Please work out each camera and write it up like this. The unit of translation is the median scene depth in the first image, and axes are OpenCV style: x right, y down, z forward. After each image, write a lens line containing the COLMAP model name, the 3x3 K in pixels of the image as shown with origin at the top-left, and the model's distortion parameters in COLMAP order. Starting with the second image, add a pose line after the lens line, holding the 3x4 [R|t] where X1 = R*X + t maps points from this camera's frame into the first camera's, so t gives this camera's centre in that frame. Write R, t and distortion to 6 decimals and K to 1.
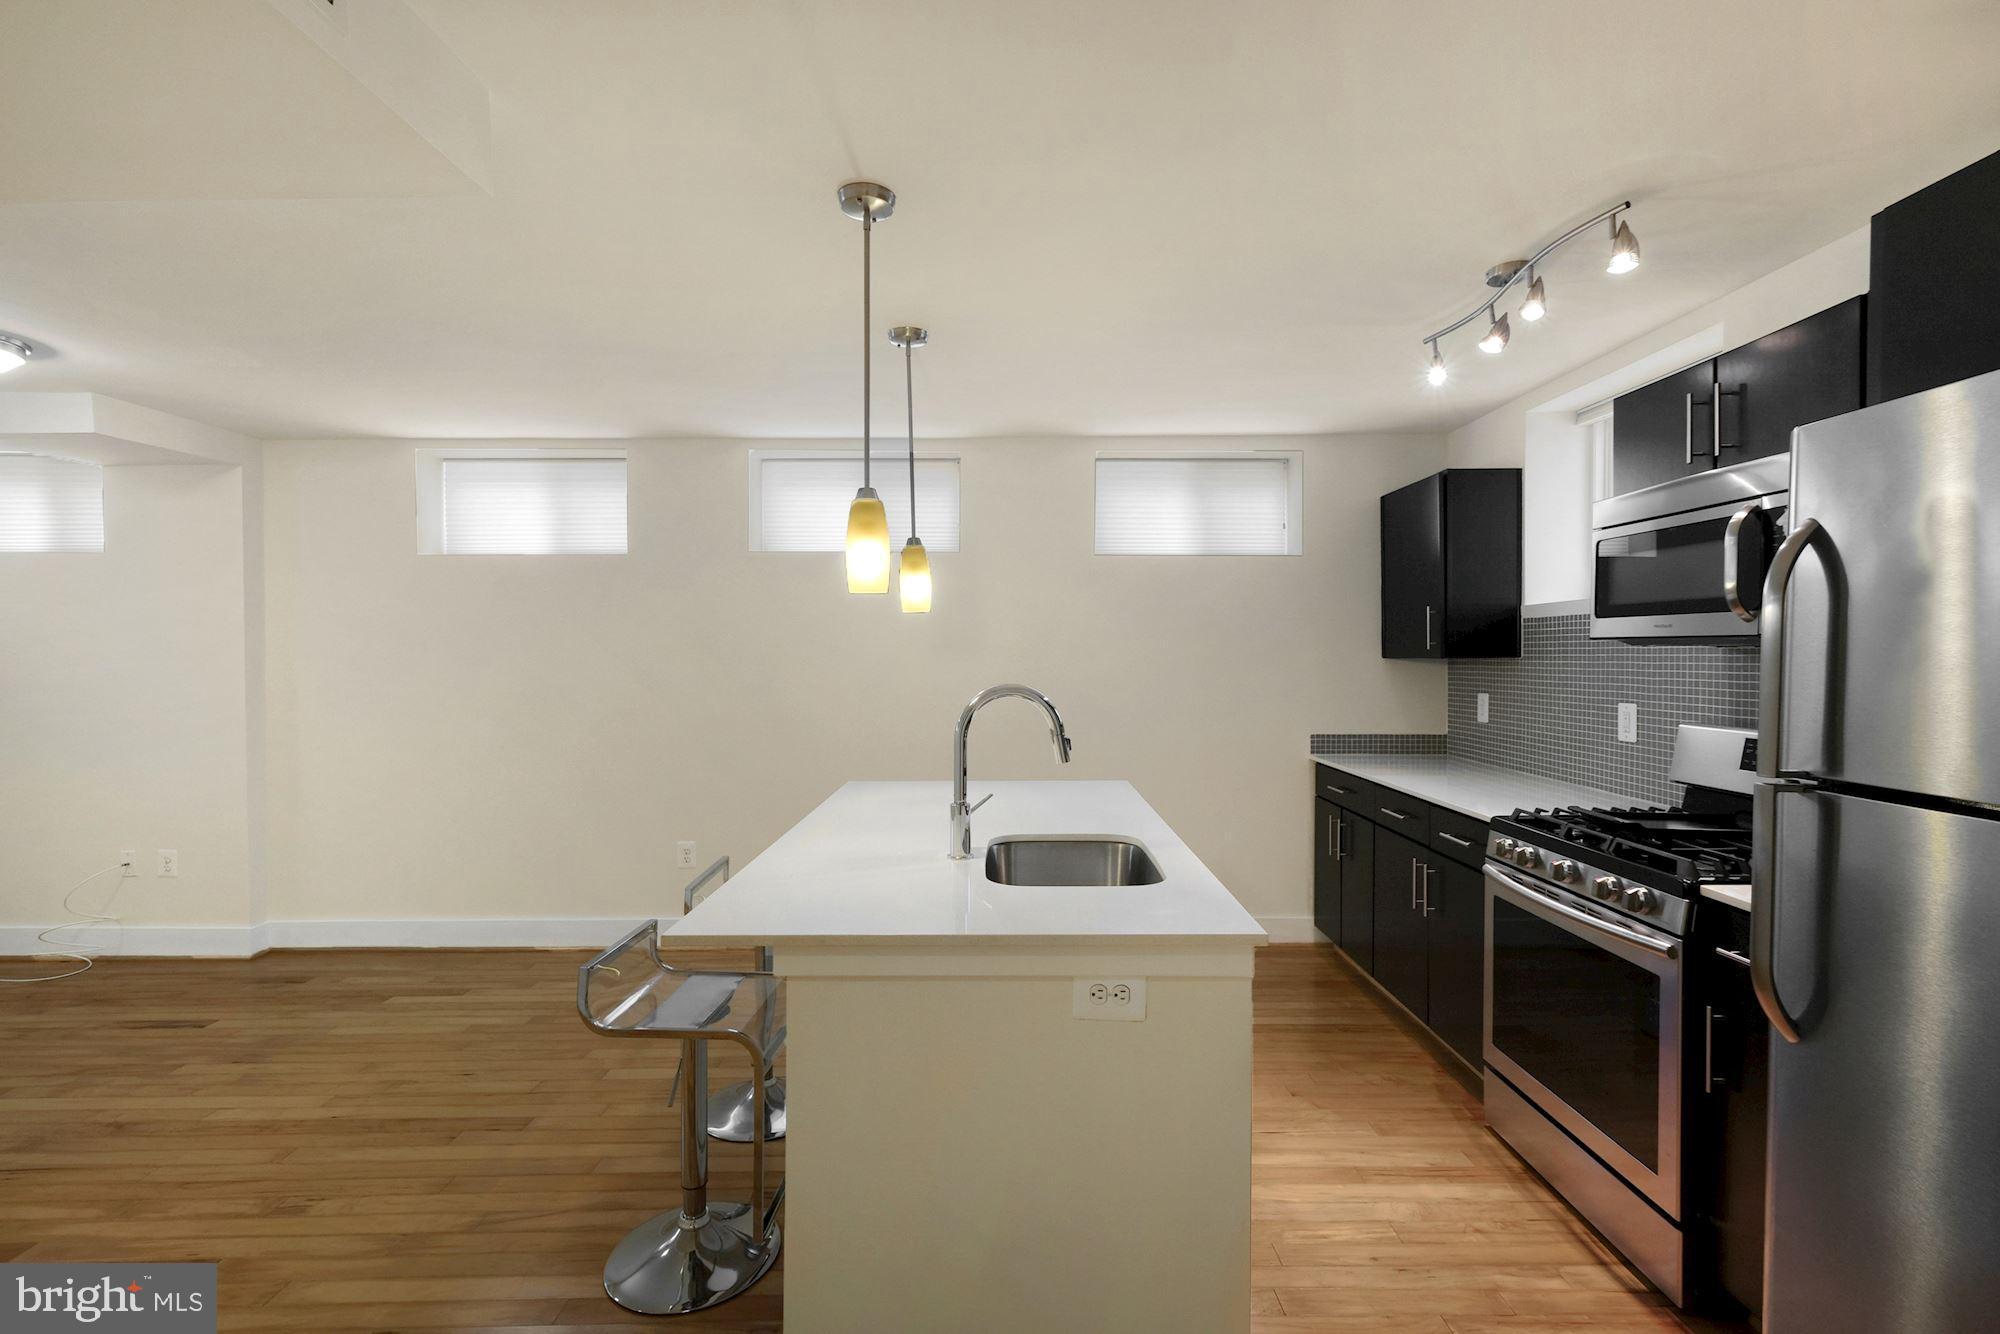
lens RADIAL K [[894.5, 0, 1000.0], [0, 894.5, 667.0], [0, 0, 1]] dist [0.009675, 0.000083]
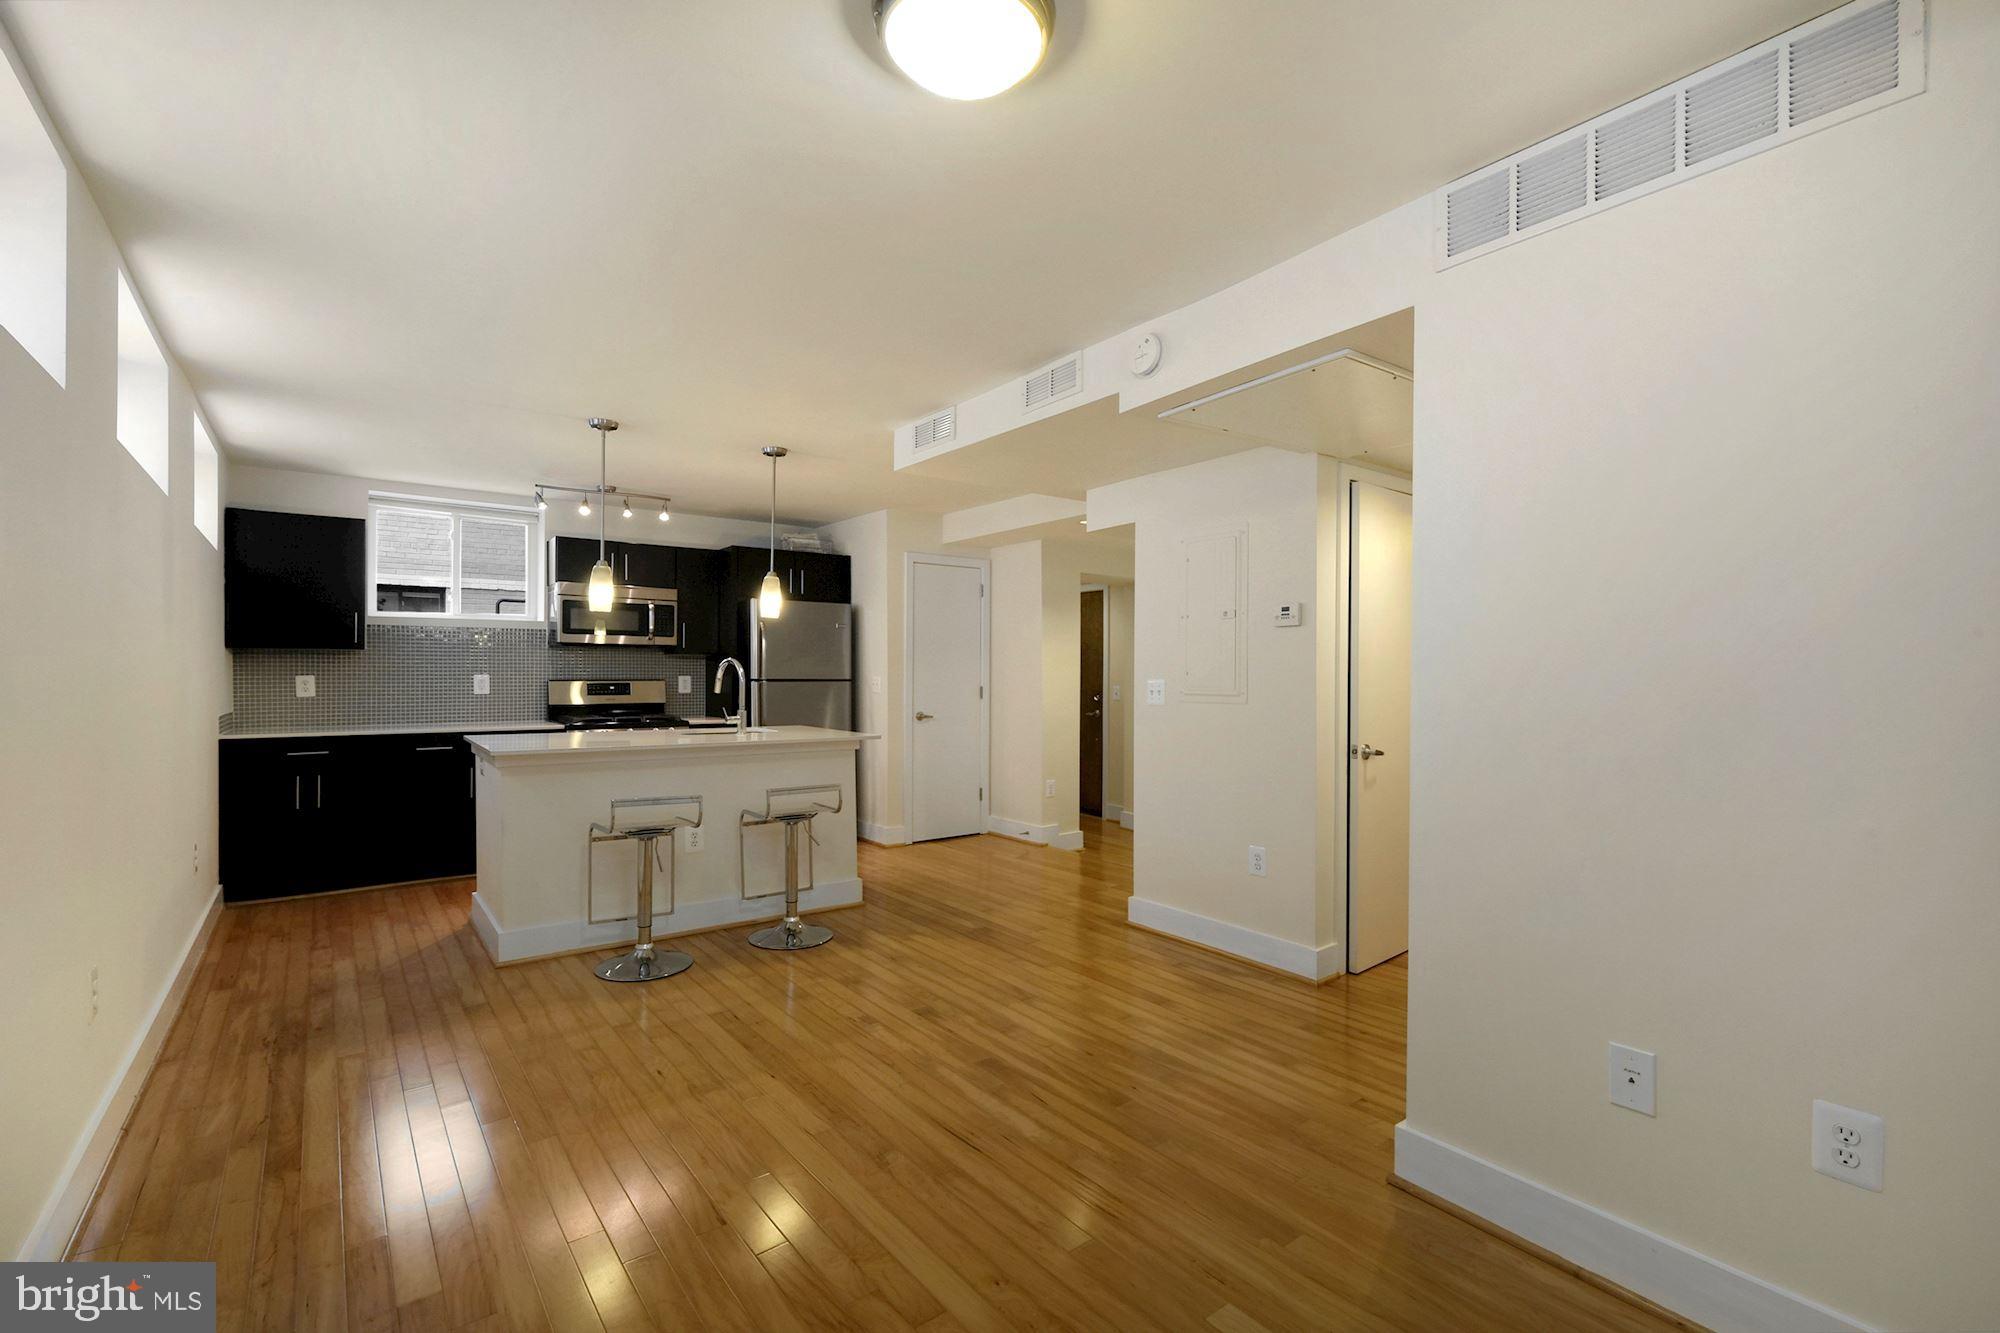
lens RADIAL K [[884.2, 0, 1004.1], [0, 884.2, 668.7], [0, 0, 1]] dist [-0.002170, 0.000216]
pose [[-0.606094, 0.005734, 0.795372, -1.492461], [0.013220, 0.999909, 0.002866, 0.035906], [-0.795283, 0.012252, -0.606115, 1.226183]]
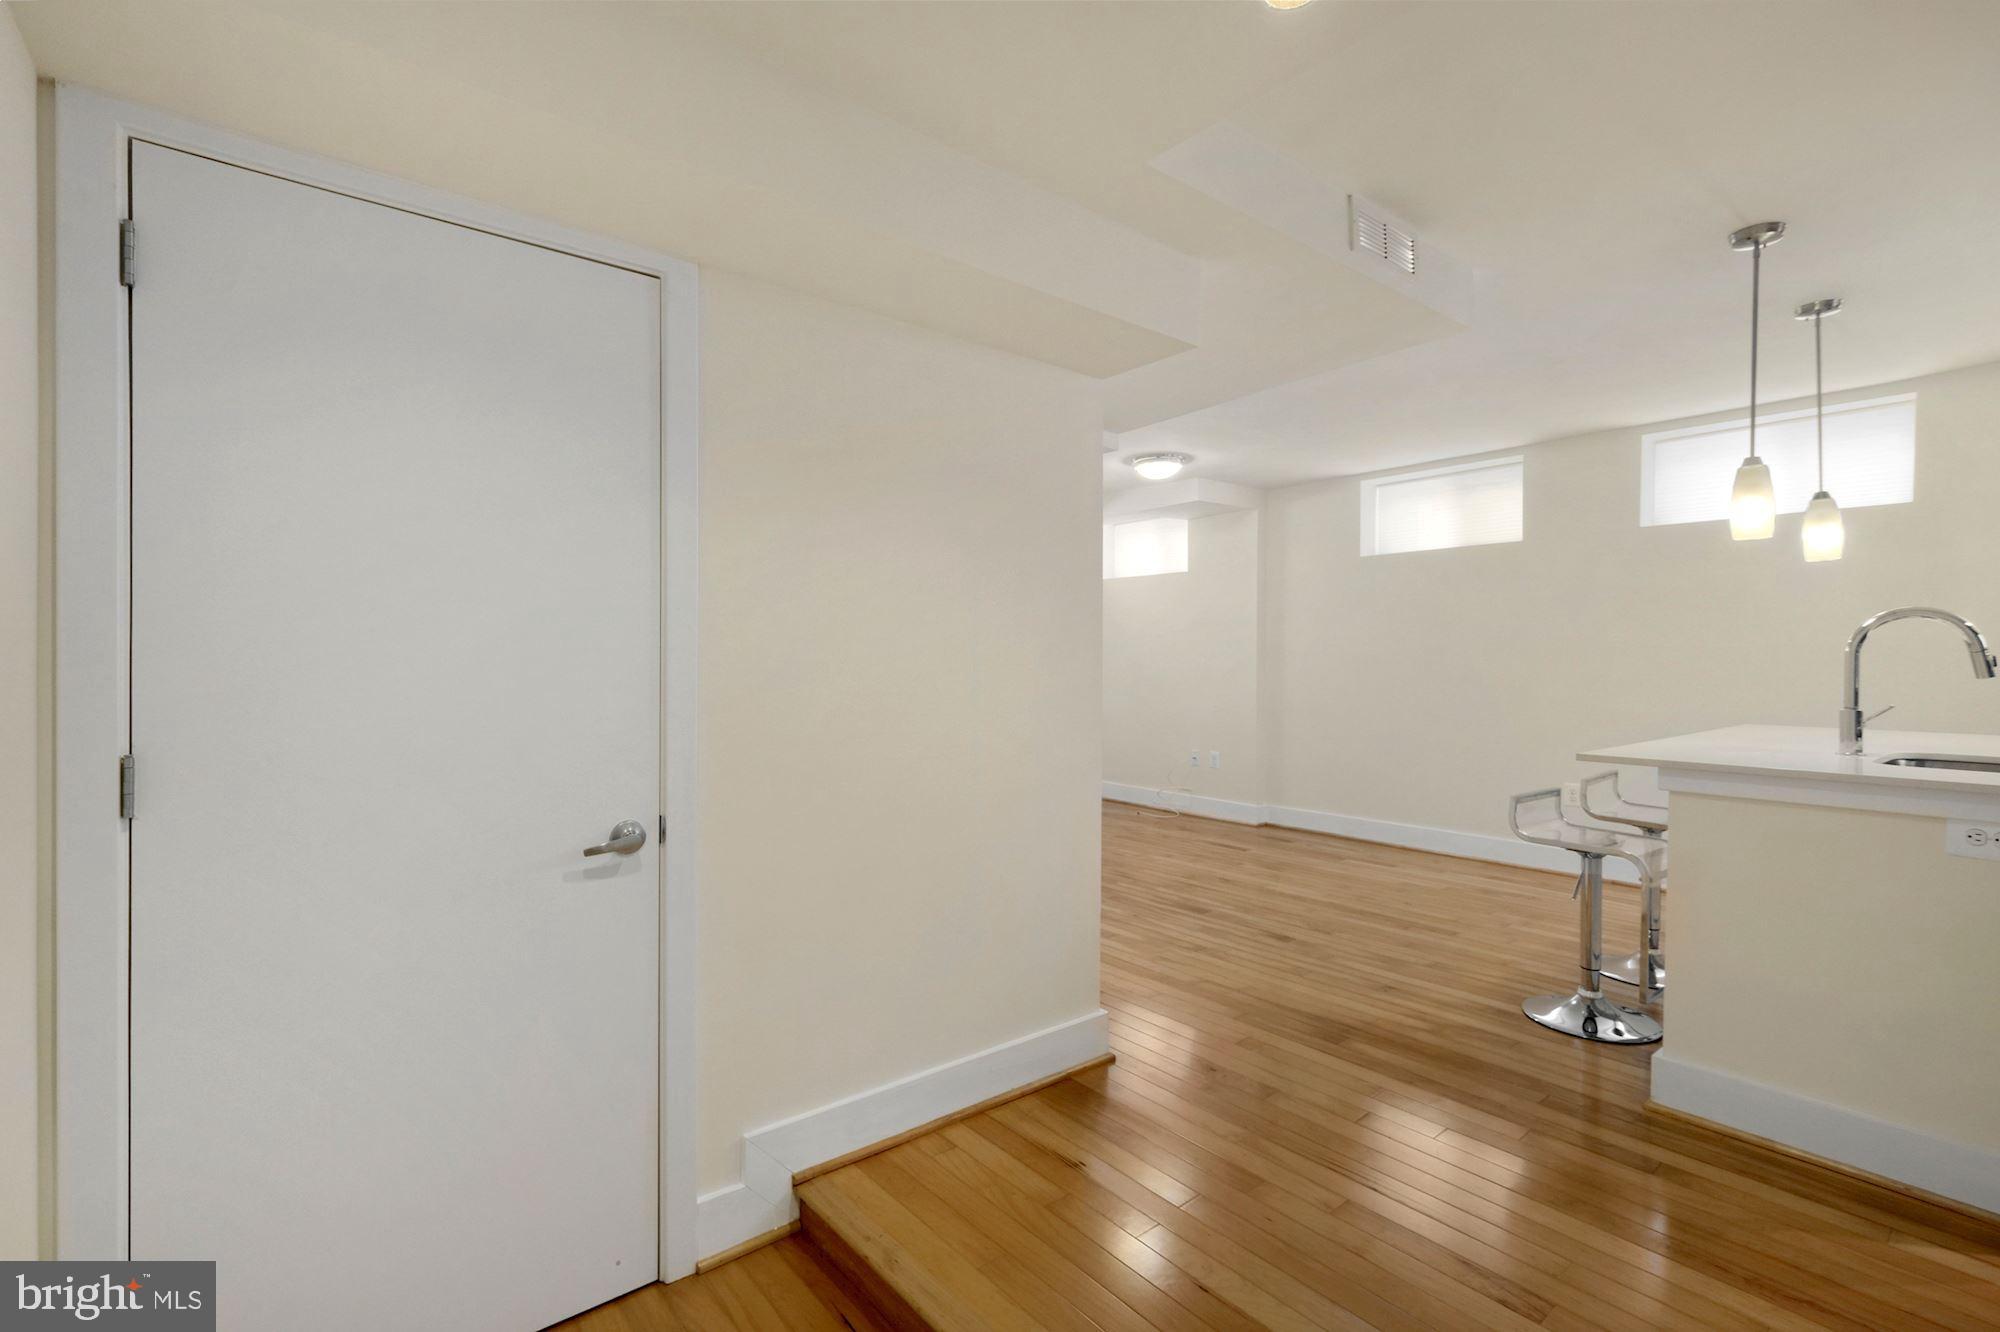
lens RADIAL K [[884.2, 0, 1004.1], [0, 884.2, 668.2], [0, 0, 1]] dist [-0.002170, 0.000216]
pose [[0.628611, 0.010579, -0.777648, 0.105339], [-0.015229, 0.999883, 0.001292, 0.075606], [0.777571, 0.011030, 0.628699, -0.403992]]
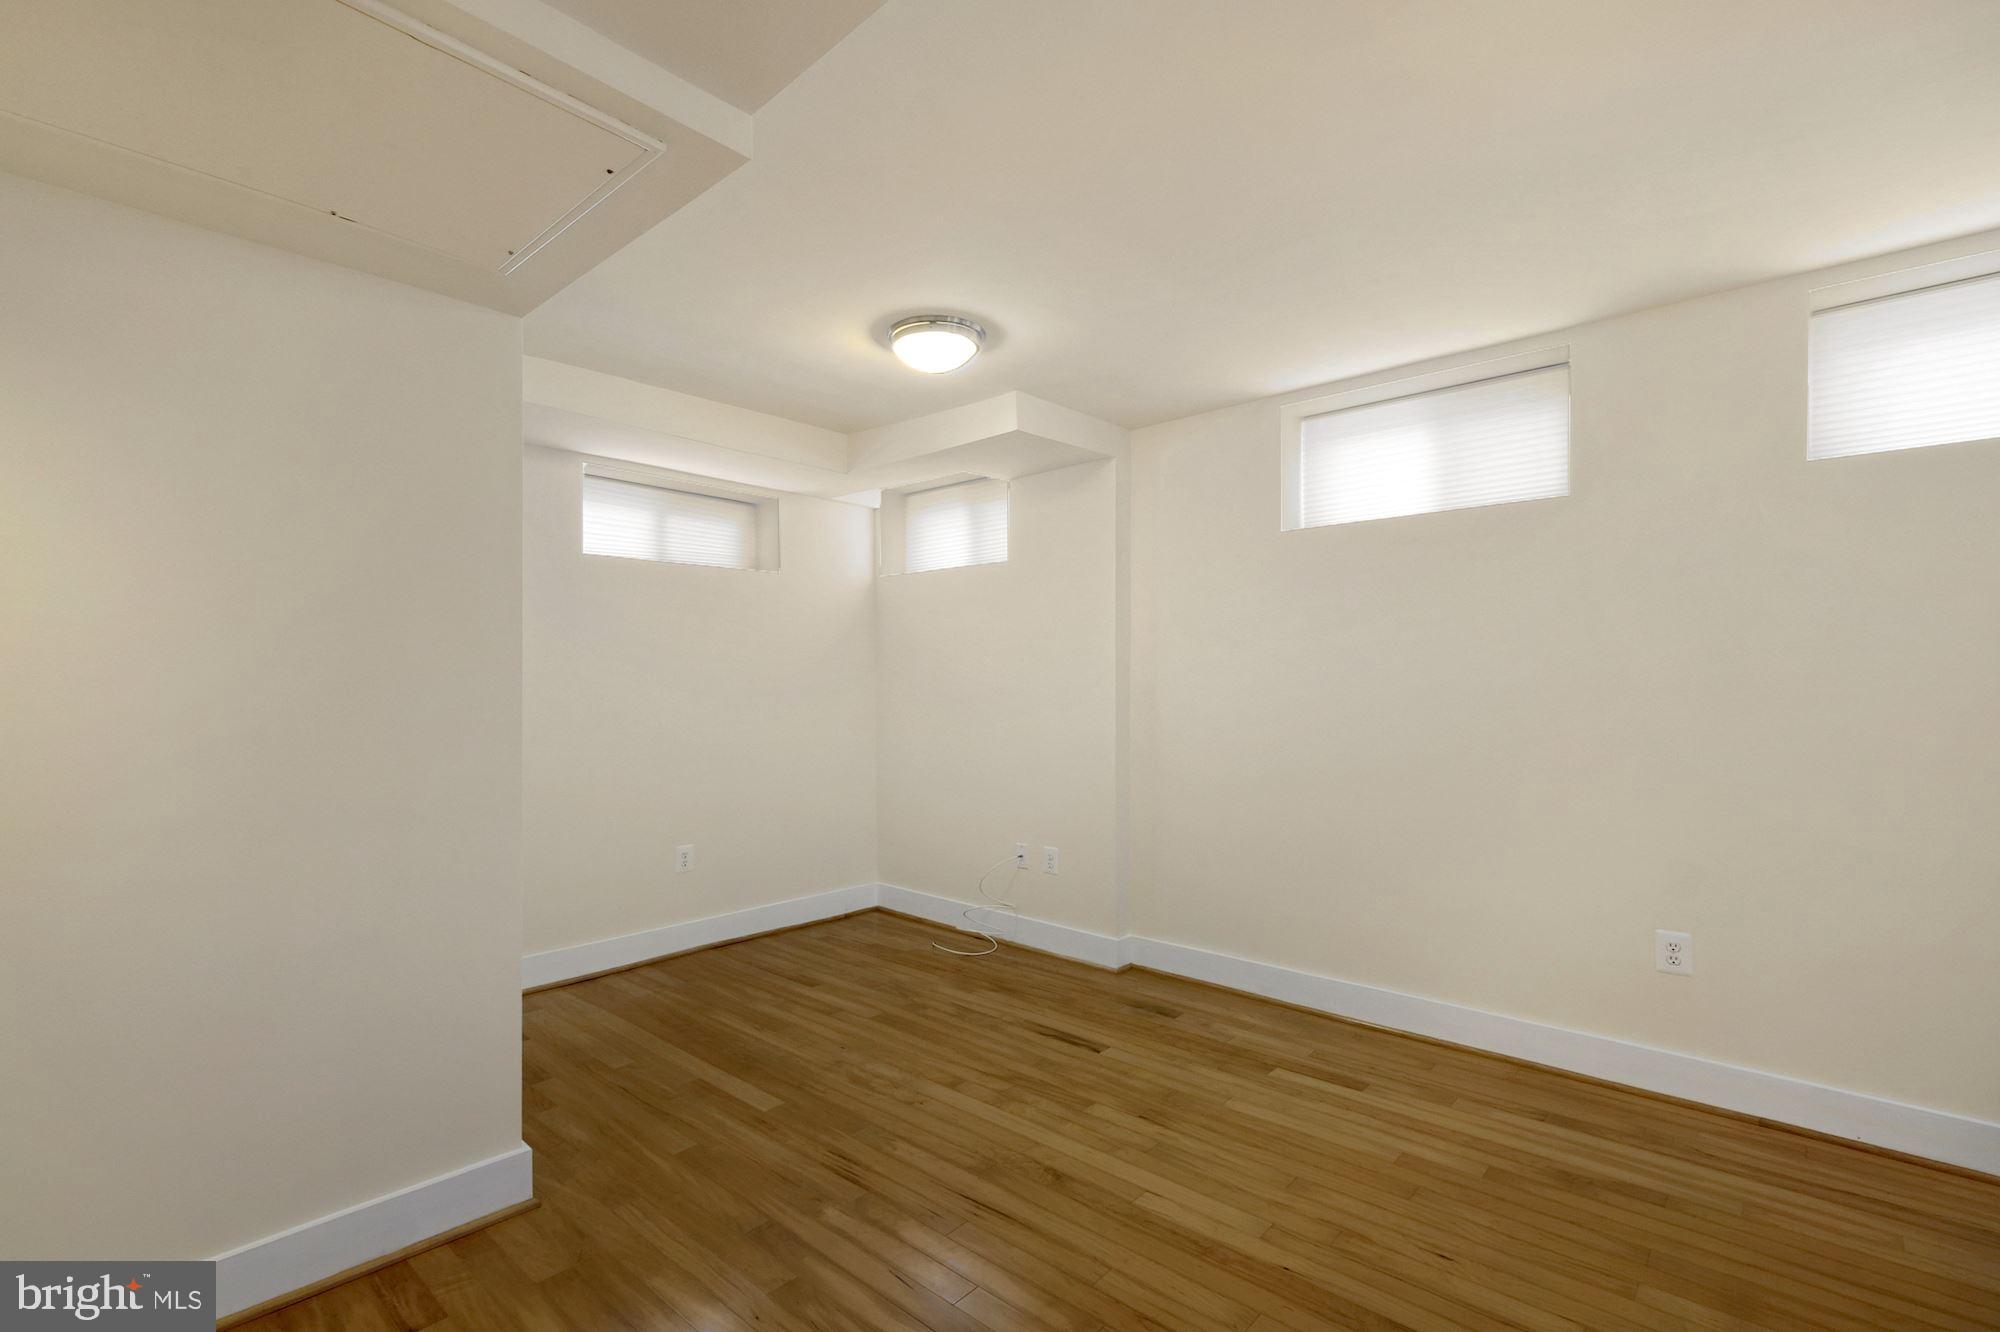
lens RADIAL K [[907.9, 0, 1013.5], [0, 907.9, 669.0], [0, 0, 1]] dist [-0.002310, -0.000033]
pose [[0.749760, -0.009178, -0.661646, -0.370691], [-0.011459, 0.999574, -0.026851, 0.041132], [0.661611, 0.027714, 0.749335, 0.269401]]
